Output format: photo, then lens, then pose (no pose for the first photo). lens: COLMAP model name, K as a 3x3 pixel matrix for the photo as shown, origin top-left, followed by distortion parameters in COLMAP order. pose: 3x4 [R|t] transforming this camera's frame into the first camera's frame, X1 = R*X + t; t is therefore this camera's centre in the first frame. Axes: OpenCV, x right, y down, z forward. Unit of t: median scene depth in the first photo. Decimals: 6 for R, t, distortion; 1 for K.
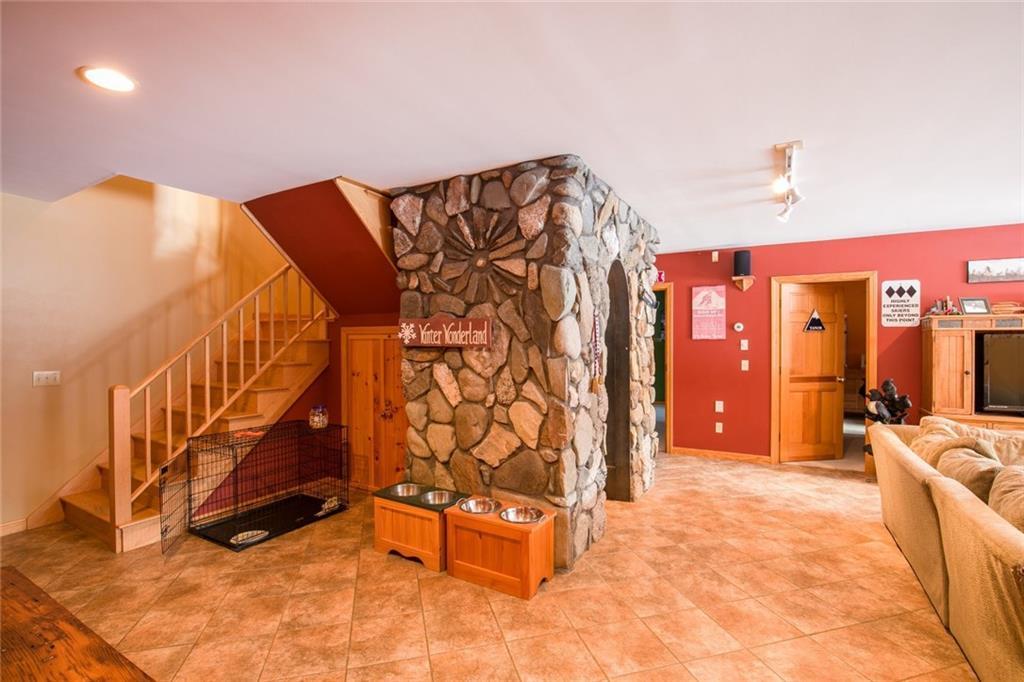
lens RADIAL K [[457.8, 0, 513.1], [0, 457.8, 342.3], [0, 0, 1]] dist [0.003689, 0.000684]
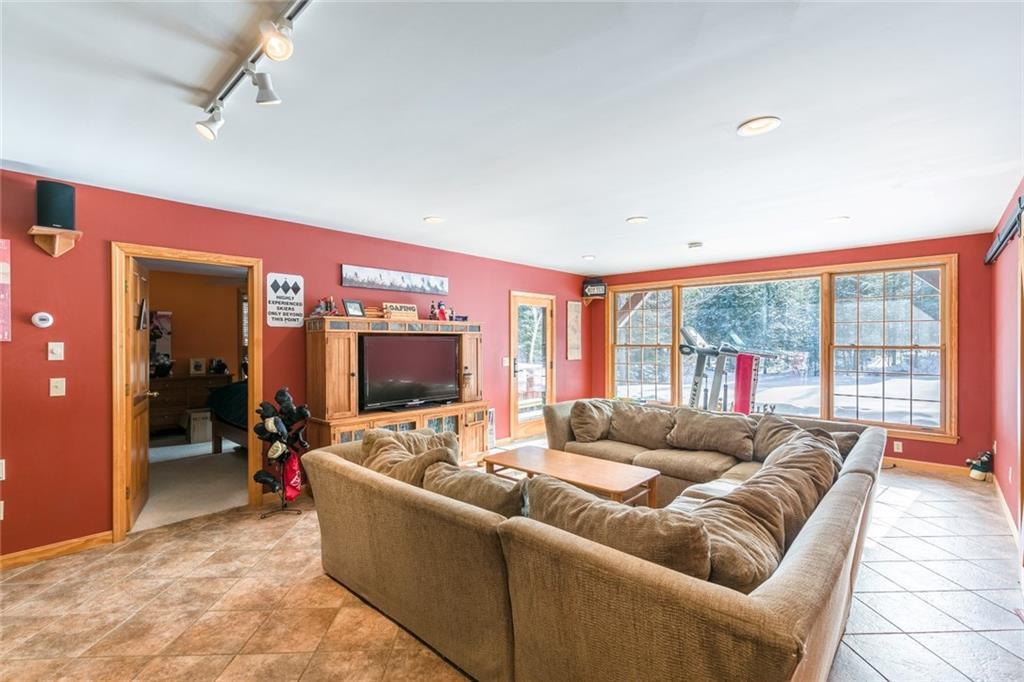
lens RADIAL K [[457.8, 0, 517.4], [0, 457.8, 342.3], [0, 0, 1]] dist [0.003689, 0.000684]
pose [[0.214298, -0.001296, 0.976768, 0.083093], [0.007562, 0.999971, -0.000332, -0.001261], [-0.976739, 0.007457, 0.214301, 0.386565]]
